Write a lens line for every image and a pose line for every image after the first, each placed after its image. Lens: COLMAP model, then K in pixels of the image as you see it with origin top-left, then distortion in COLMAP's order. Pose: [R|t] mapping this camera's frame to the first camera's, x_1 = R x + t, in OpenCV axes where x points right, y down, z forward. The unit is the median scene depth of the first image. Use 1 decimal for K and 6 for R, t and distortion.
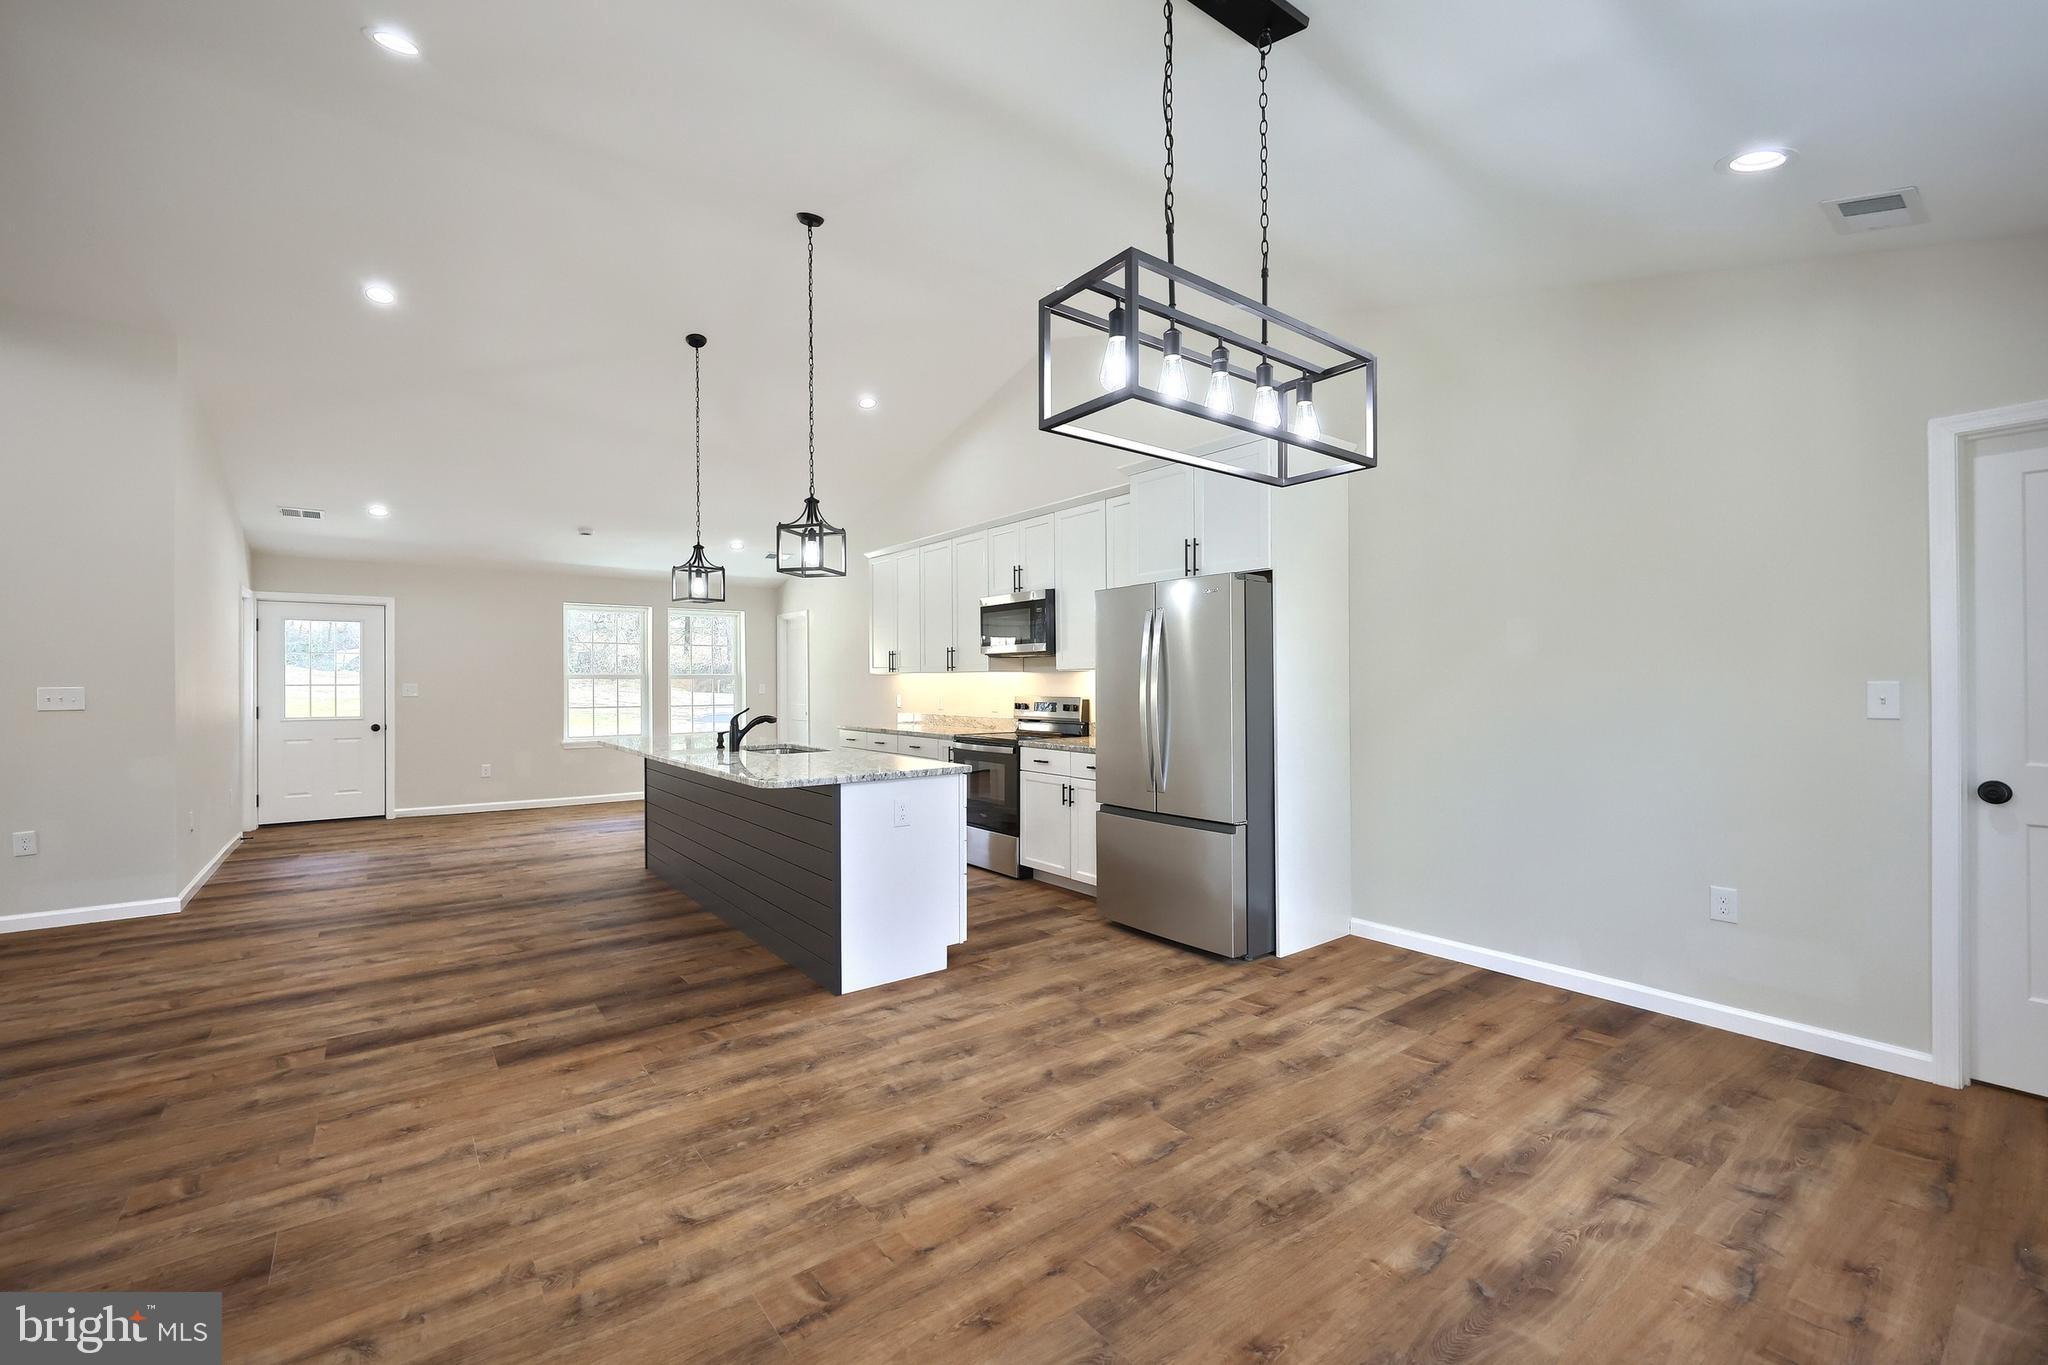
lens RADIAL K [[839.6, 0, 1019.2], [0, 839.6, 686.8], [0, 0, 1]] dist [0.001202, -0.000028]
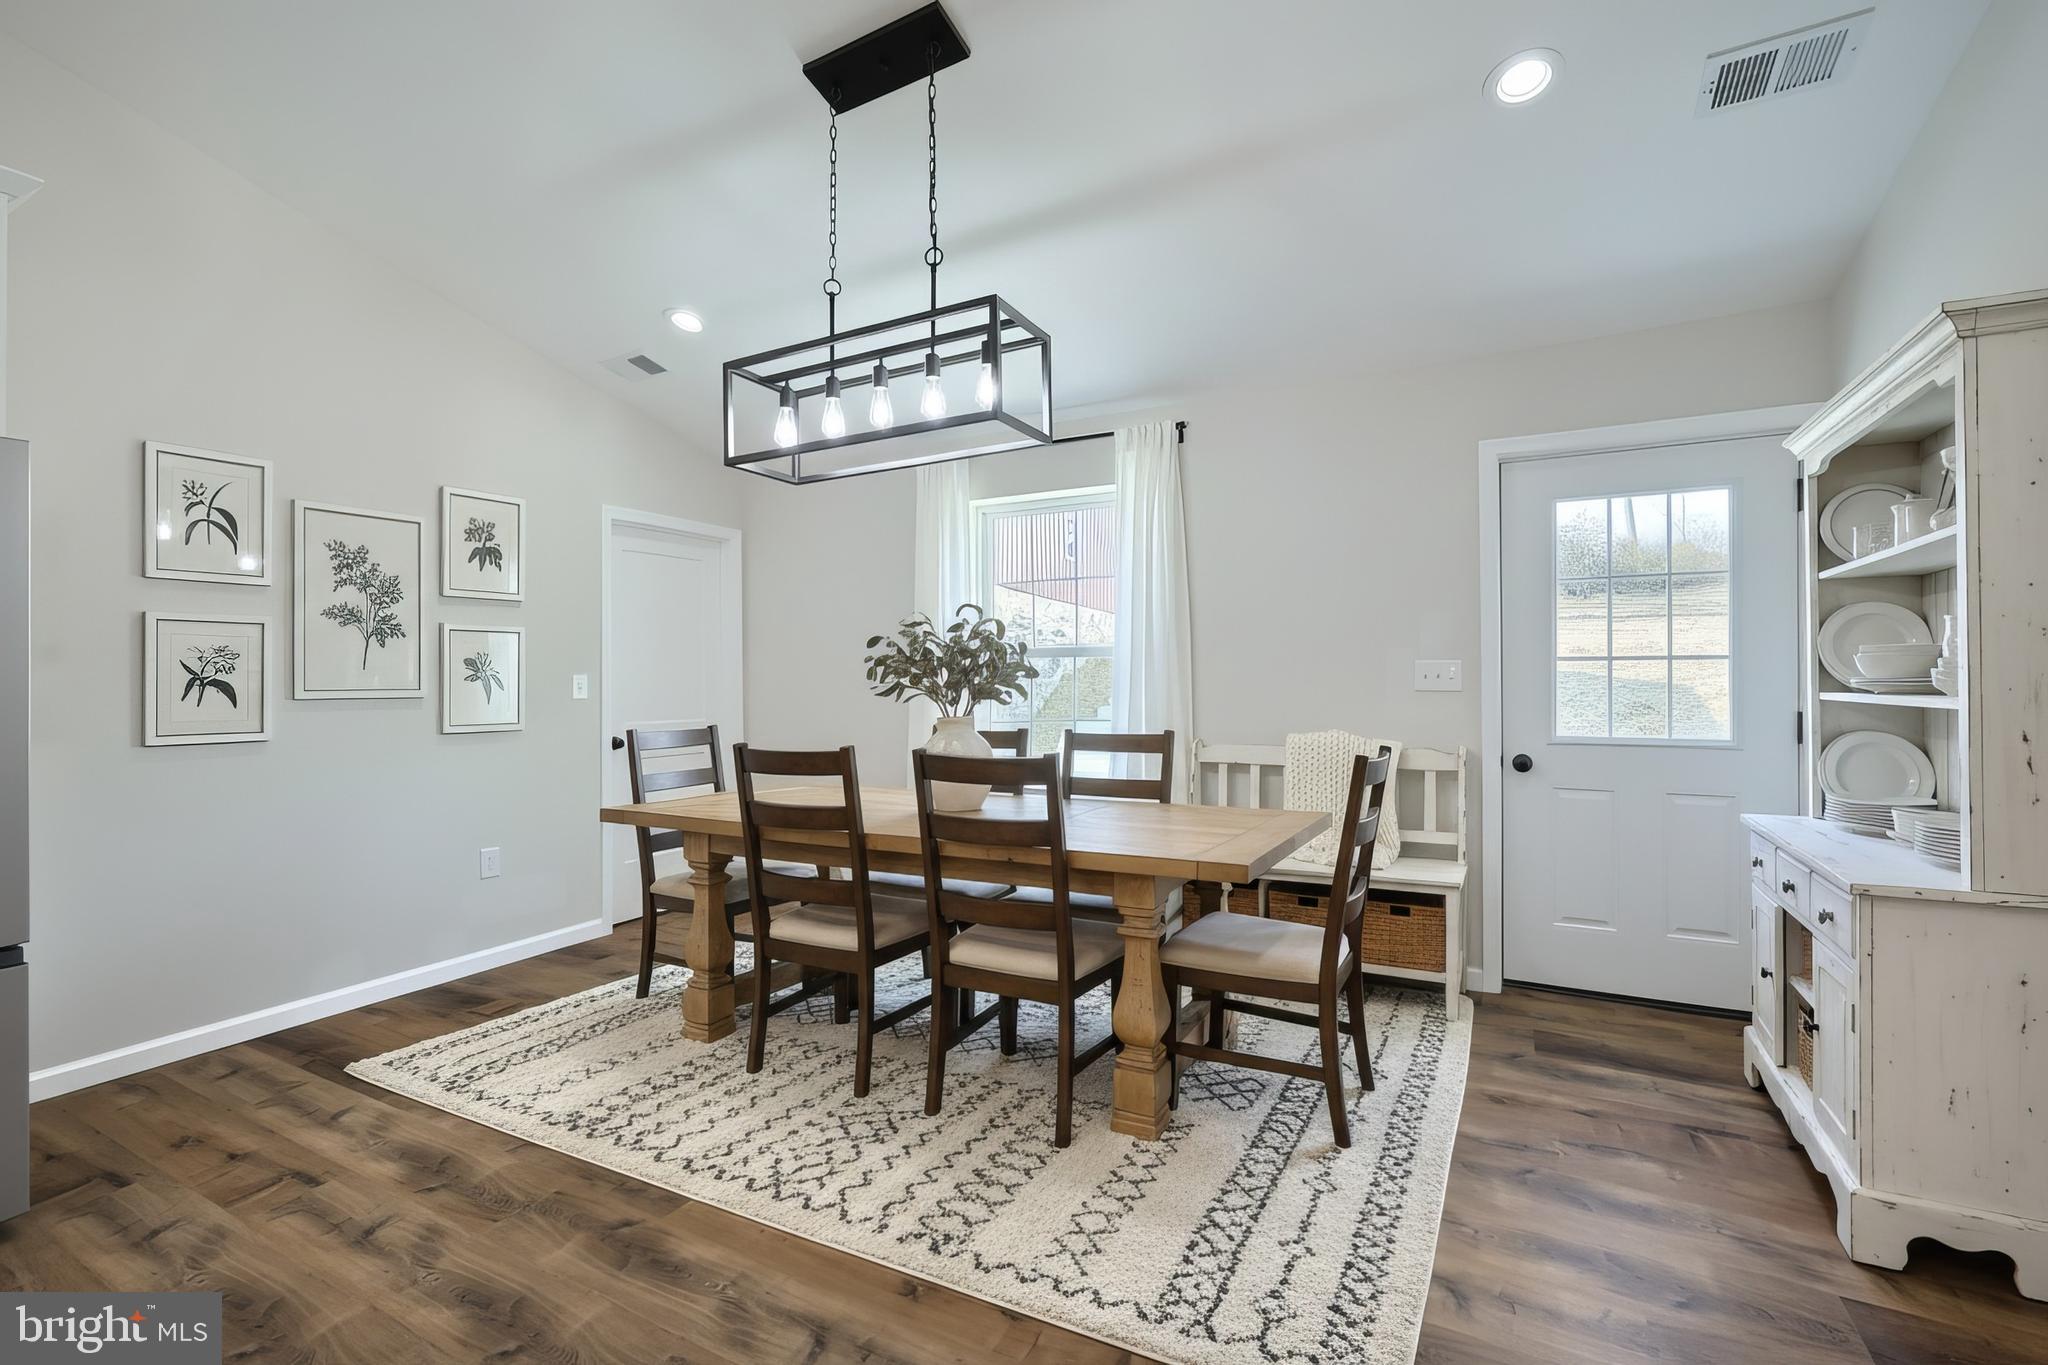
lens RADIAL K [[839.6, 0, 1019.2], [0, 839.6, 686.8], [0, 0, 1]] dist [0.001202, -0.000028]
pose [[-0.408476, 0.004845, 0.912756, -0.626713], [0.009884, 0.999951, -0.000884, 0.023238], [-0.912715, 0.008661, -0.408504, 0.931315]]
